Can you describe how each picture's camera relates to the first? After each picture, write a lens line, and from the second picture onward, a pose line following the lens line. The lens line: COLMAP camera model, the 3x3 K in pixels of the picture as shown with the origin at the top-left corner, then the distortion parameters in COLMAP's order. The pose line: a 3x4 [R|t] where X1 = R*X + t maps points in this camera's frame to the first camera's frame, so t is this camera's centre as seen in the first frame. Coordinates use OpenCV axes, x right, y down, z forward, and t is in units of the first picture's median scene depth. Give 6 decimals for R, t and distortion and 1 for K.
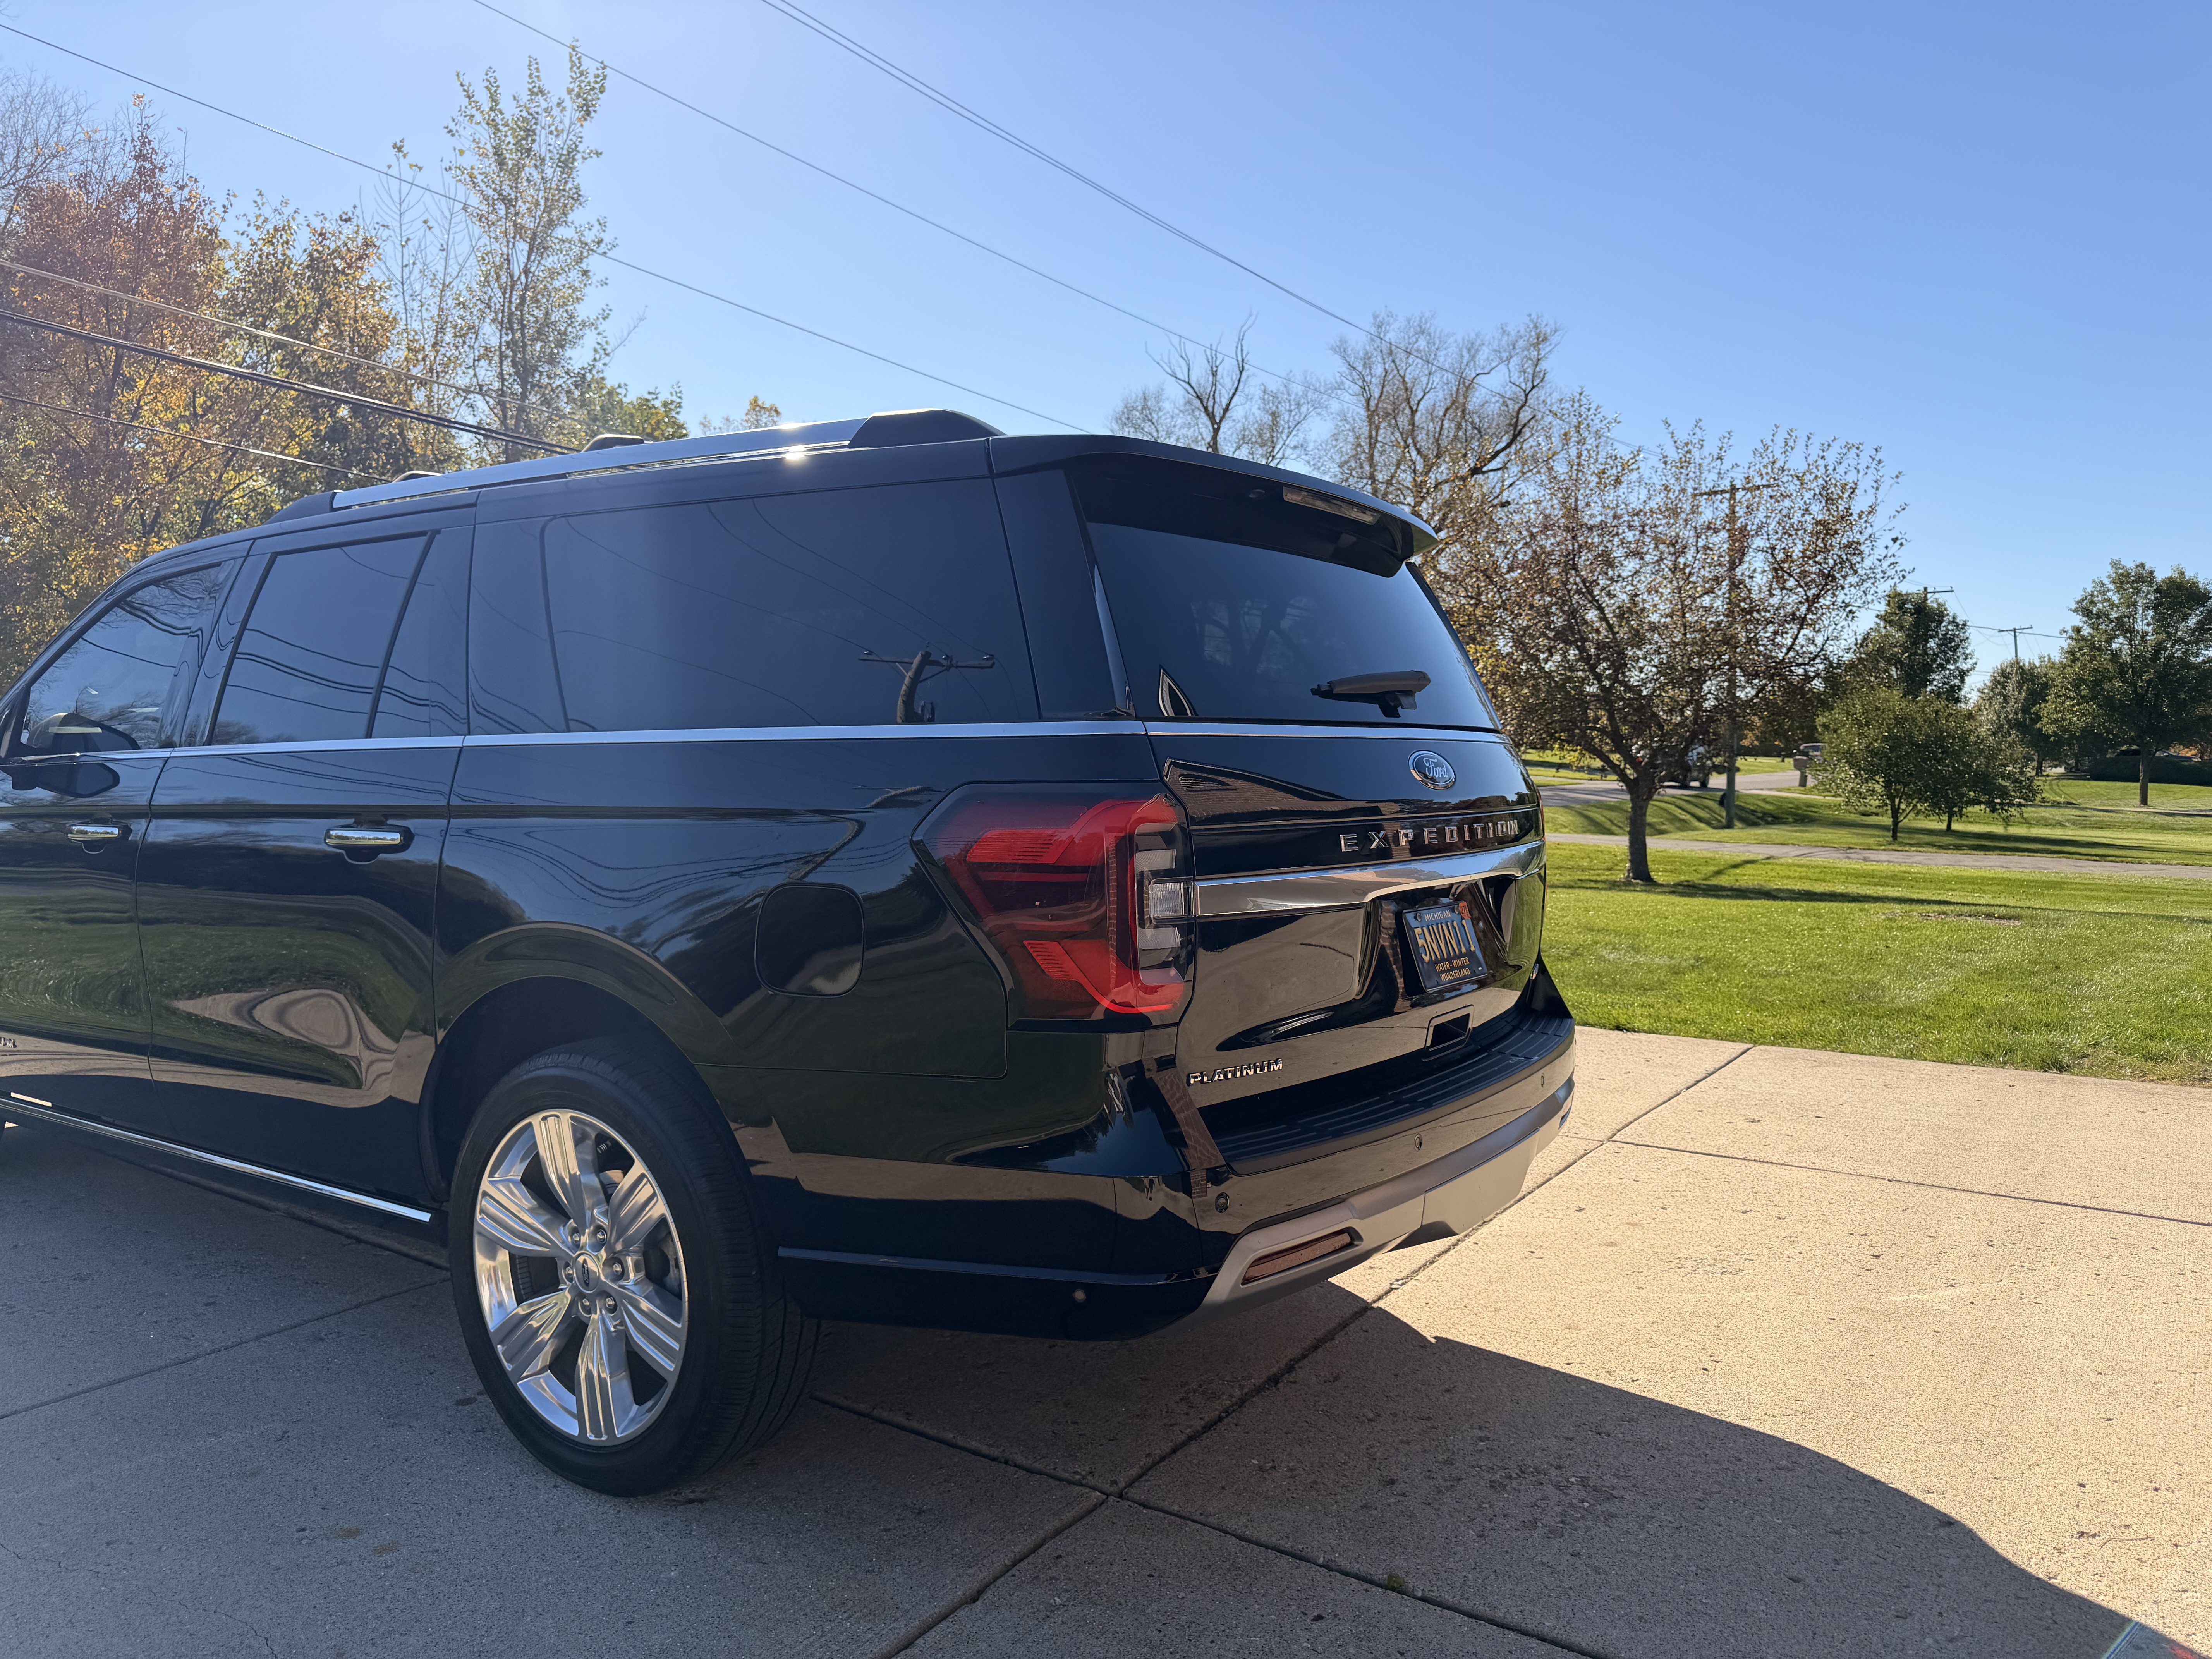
lens RADIAL K [[1583.3, 0, 1088.9], [0, 1583.3, 821.6], [0, 0, 1]] dist [0.044664, -0.018673]
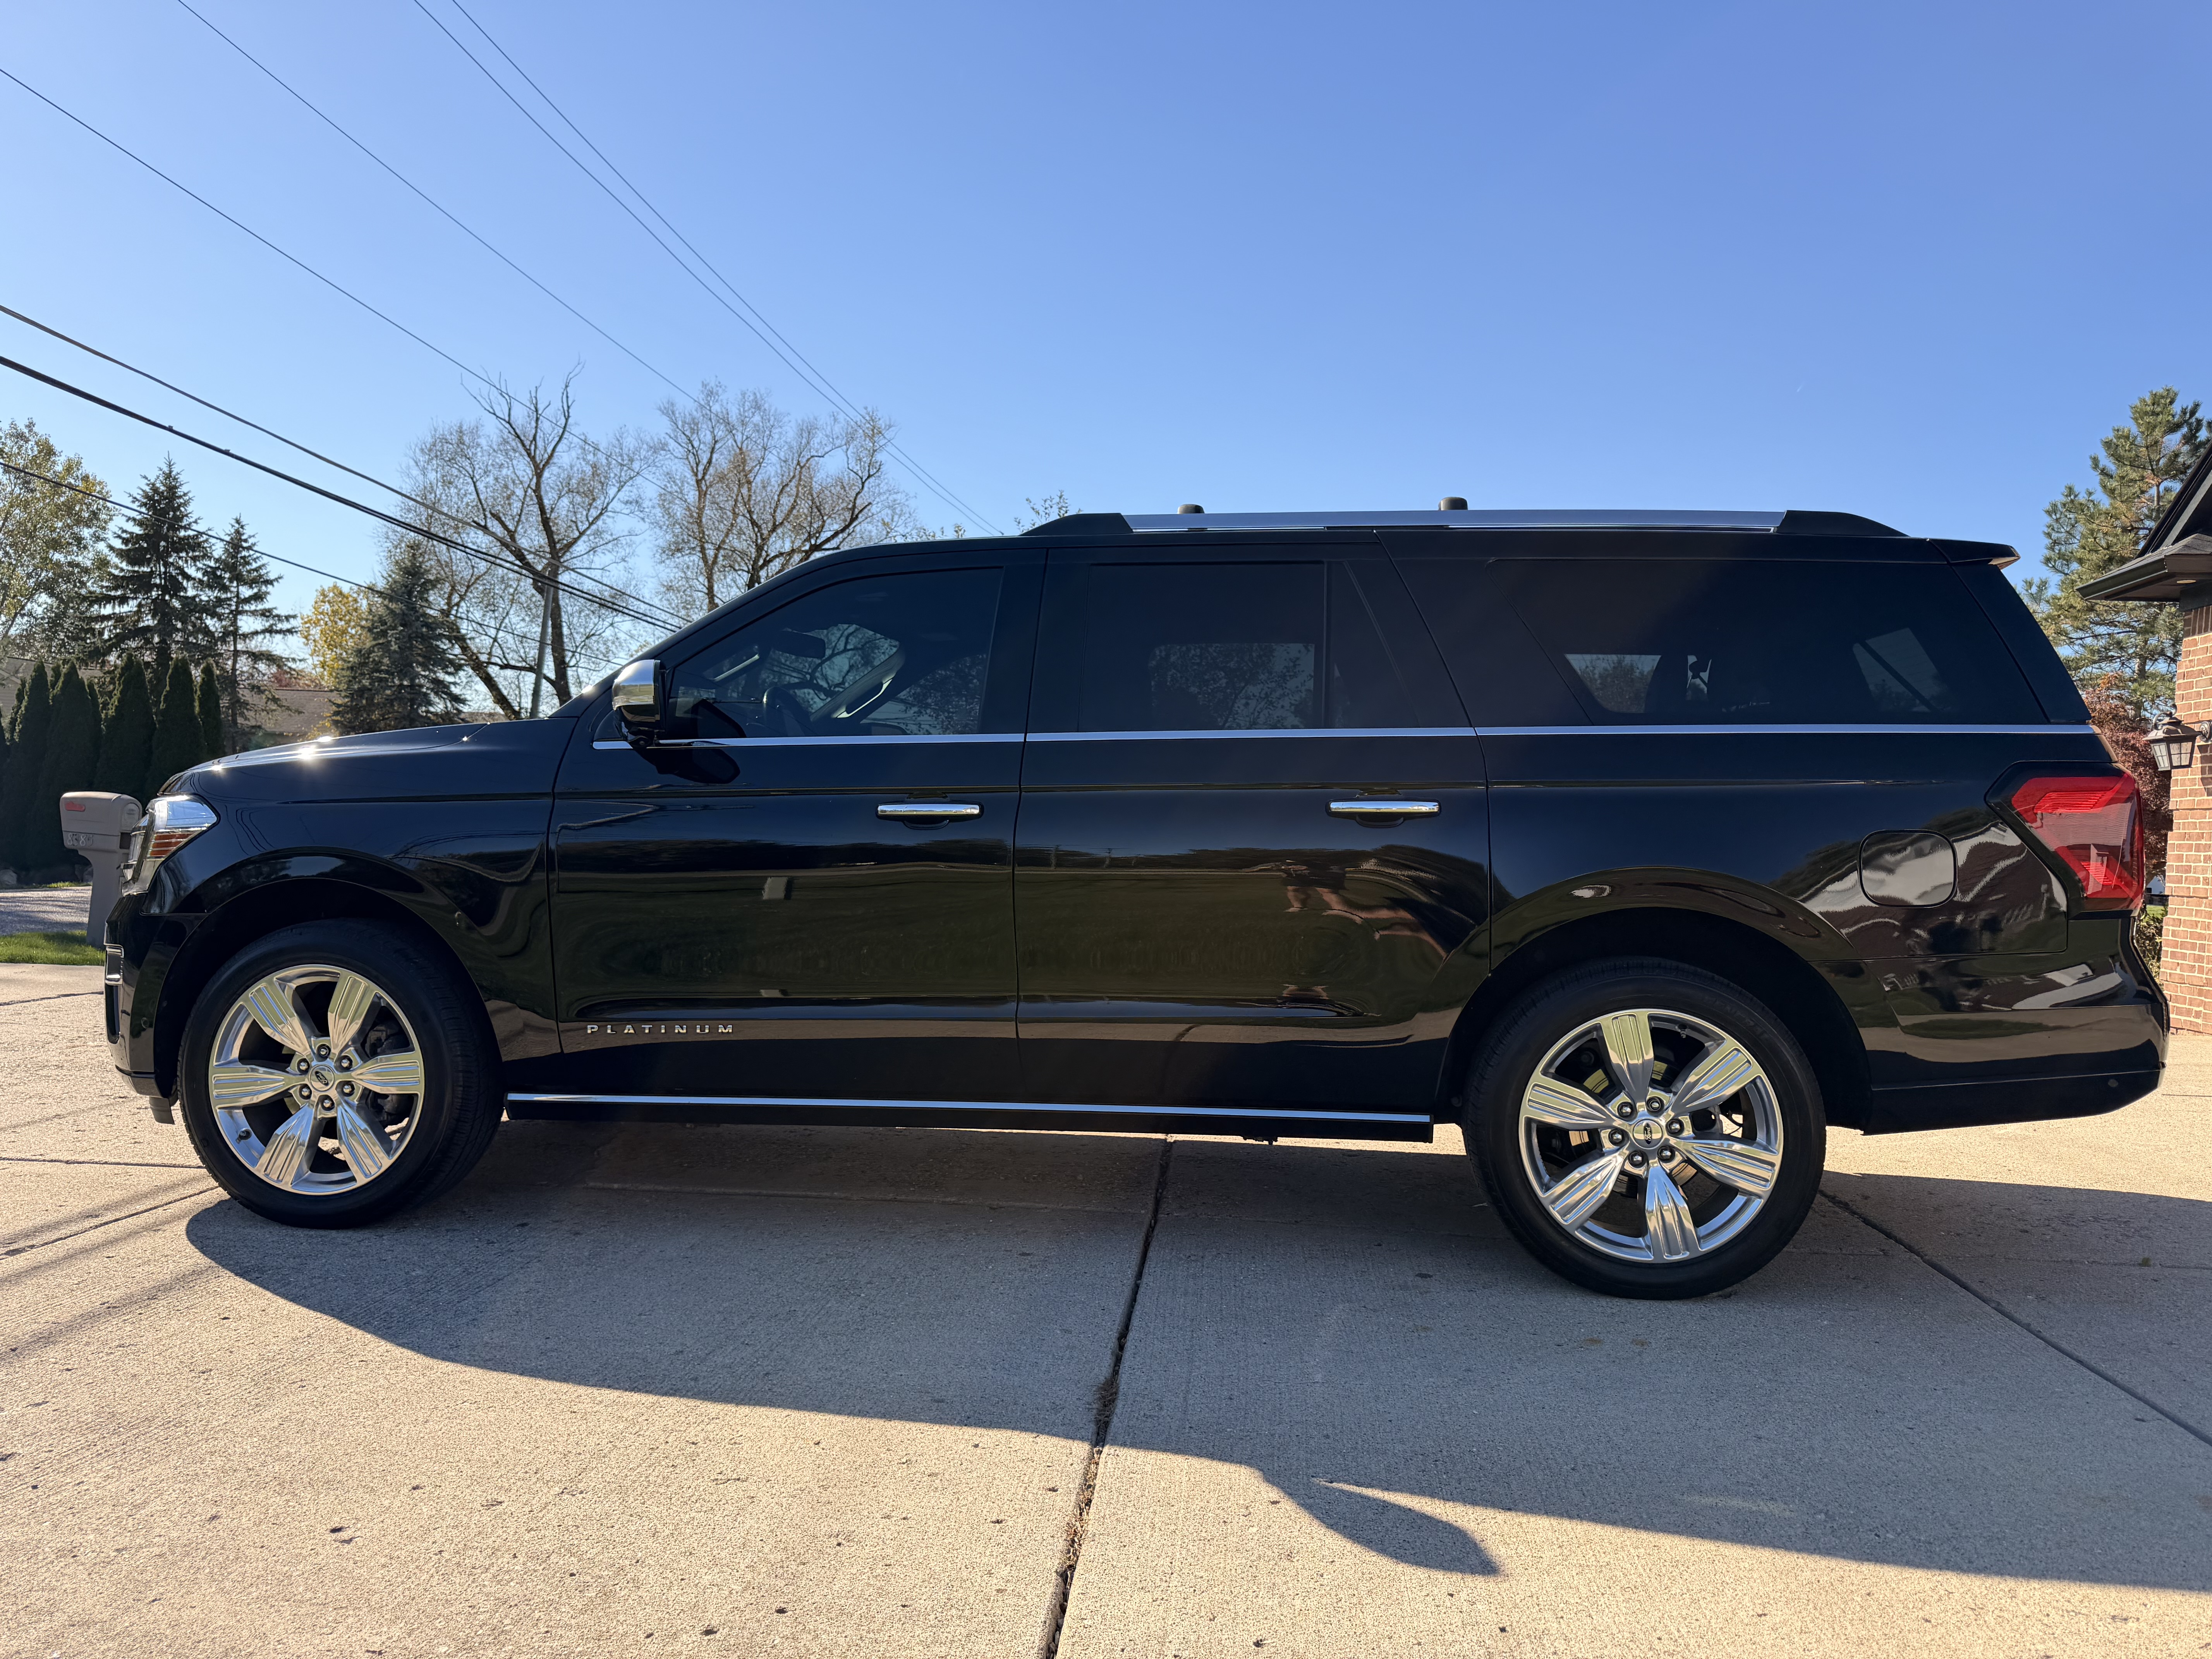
lens RADIAL K [[1583.3, 0, 1108.7], [0, 1583.3, 829.6], [0, 0, 1]] dist [0.044664, -0.018673]
pose [[0.865963, 0.016674, 0.499830, -0.103877], [0.003336, 0.999229, -0.039112, 0.006312], [-0.500097, 0.035537, 0.865240, 0.006190]]
